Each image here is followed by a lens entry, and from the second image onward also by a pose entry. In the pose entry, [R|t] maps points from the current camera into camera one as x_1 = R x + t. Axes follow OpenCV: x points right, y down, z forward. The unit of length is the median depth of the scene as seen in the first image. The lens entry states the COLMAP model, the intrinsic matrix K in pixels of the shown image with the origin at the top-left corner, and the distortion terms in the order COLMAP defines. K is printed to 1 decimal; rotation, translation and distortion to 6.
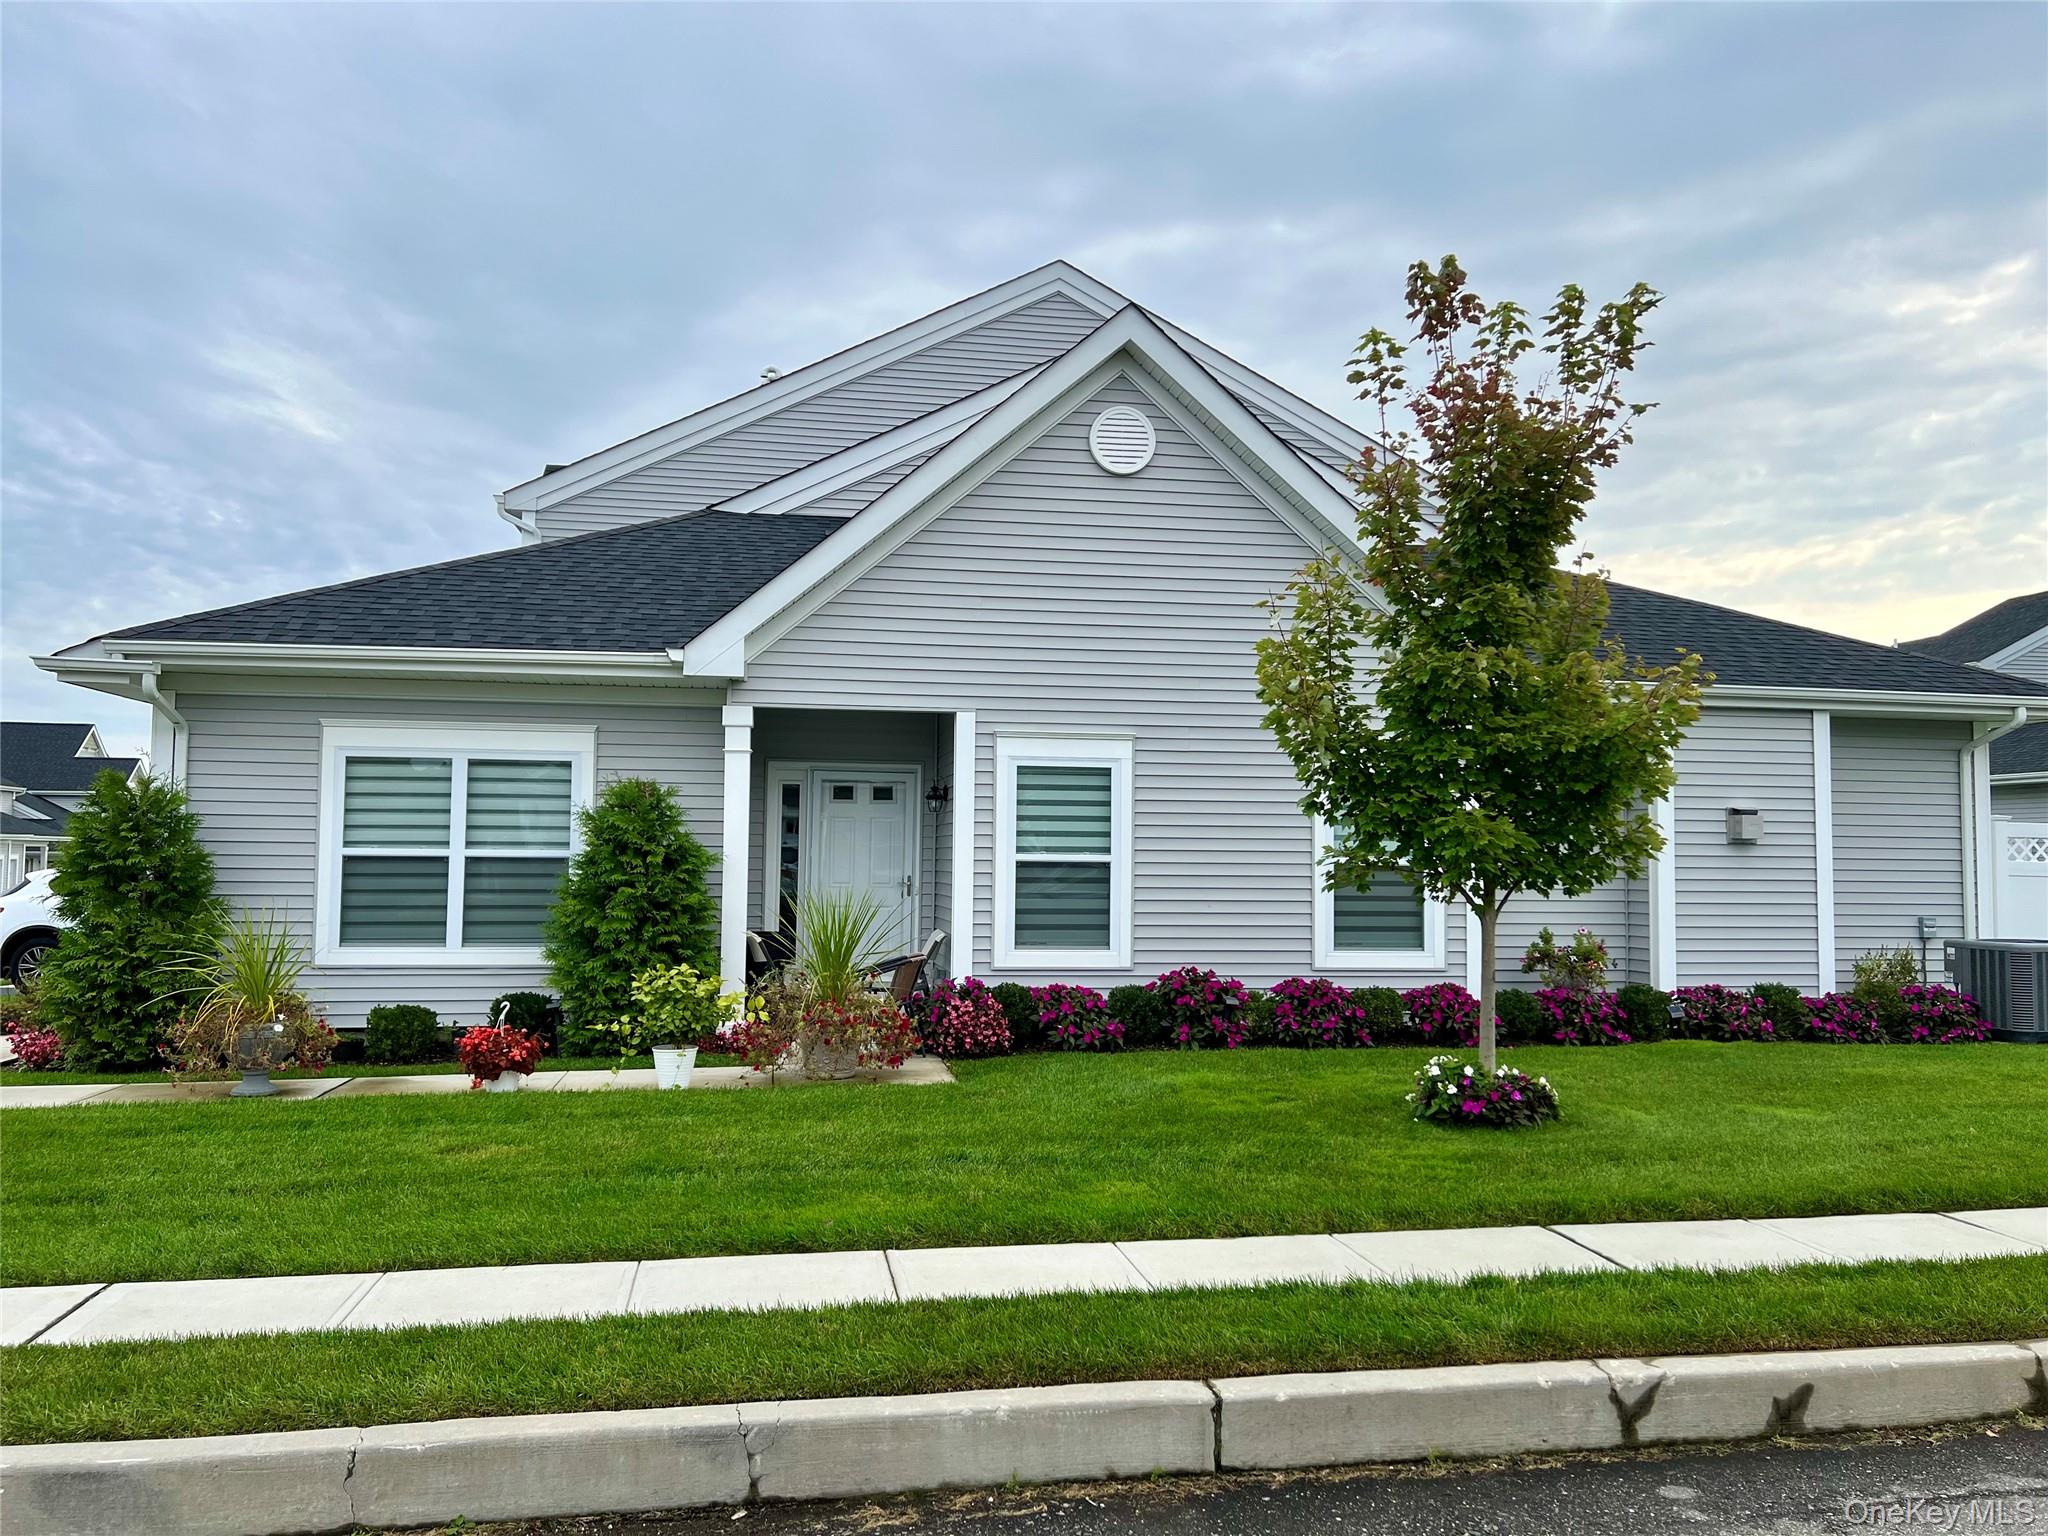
lens RADIAL K [[1545.5, 0, 1022.9], [0, 1545.5, 785.1], [0, 0, 1]] dist [0.067947, -0.072093]
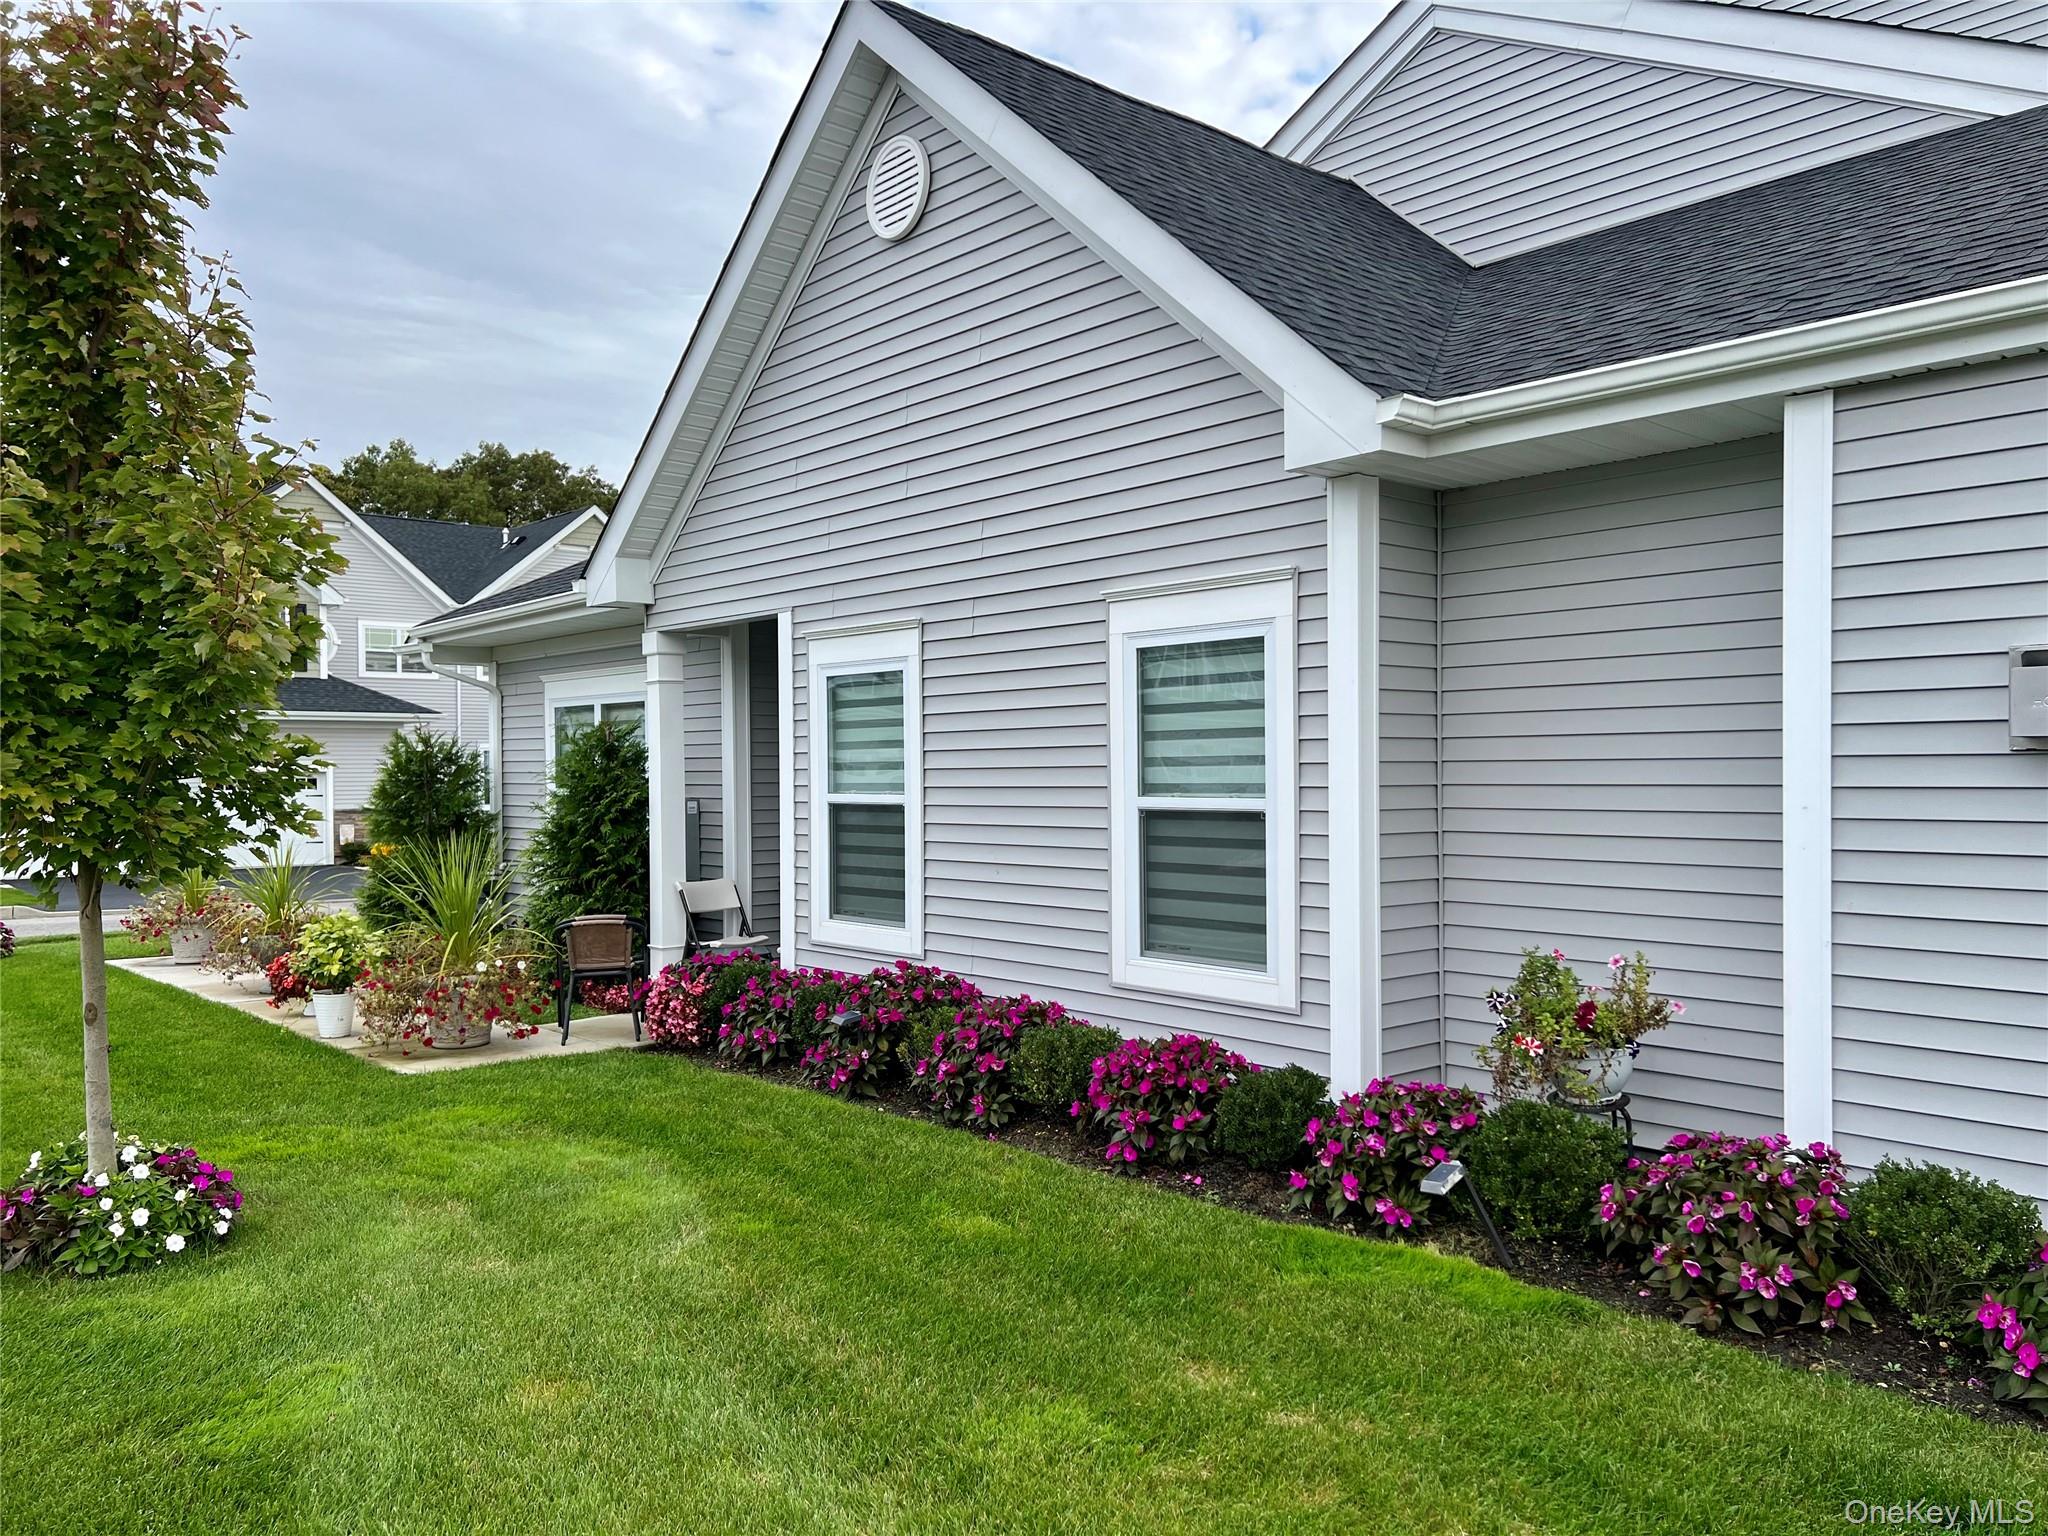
lens RADIAL K [[1545.5, 0, 1023.2], [0, 1545.5, 757.0], [0, 0, 1]] dist [0.067947, -0.072093]
pose [[0.501273, -0.018294, -0.865096, 0.693768], [0.066817, 0.997610, 0.017620, 0.019459], [0.862705, -0.066636, 0.501297, 0.699357]]
